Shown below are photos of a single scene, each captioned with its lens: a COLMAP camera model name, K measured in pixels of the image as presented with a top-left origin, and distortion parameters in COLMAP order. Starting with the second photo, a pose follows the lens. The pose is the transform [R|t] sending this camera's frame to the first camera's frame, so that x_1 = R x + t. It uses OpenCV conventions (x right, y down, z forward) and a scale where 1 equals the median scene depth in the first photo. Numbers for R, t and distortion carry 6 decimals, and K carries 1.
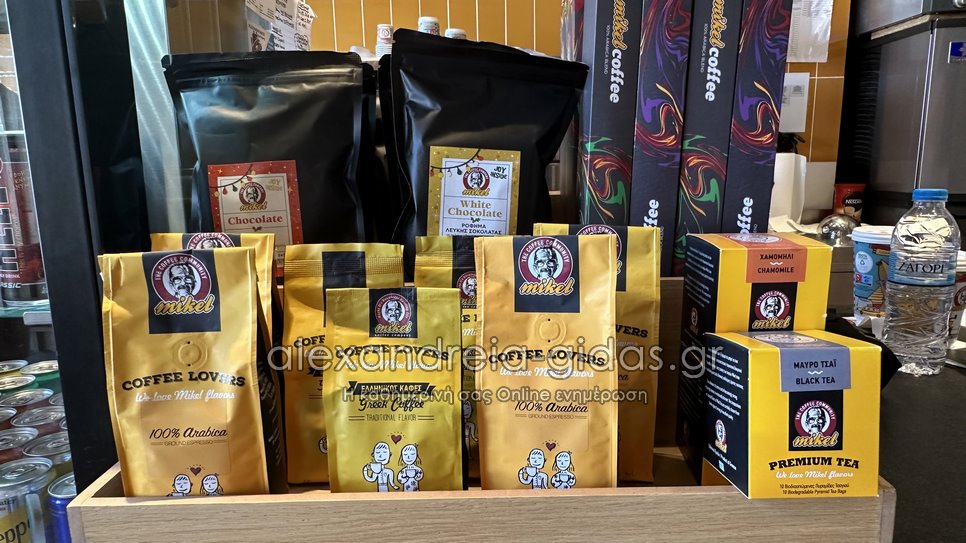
lens RADIAL K [[655.5, 0, 484.7], [0, 655.5, 269.8], [0, 0, 1]] dist [-0.005866, 0.005162]
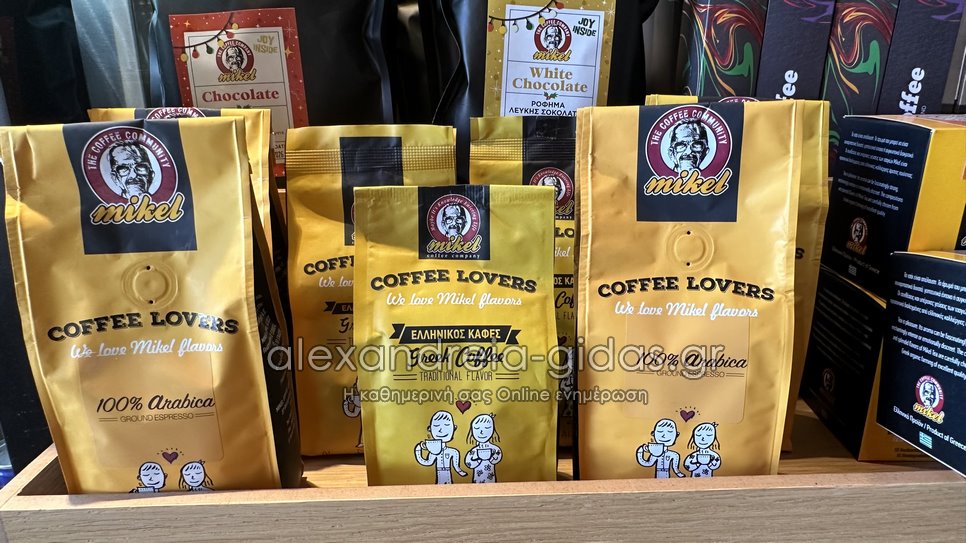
lens RADIAL K [[655.5, 0, 482.4], [0, 655.5, 273.5], [0, 0, 1]] dist [-0.005866, 0.005162]
pose [[0.999861, -0.002485, 0.016481, -0.125430], [0.000462, 0.992573, 0.121649, 0.036498], [-0.016661, -0.121625, 0.992436, 0.333928]]
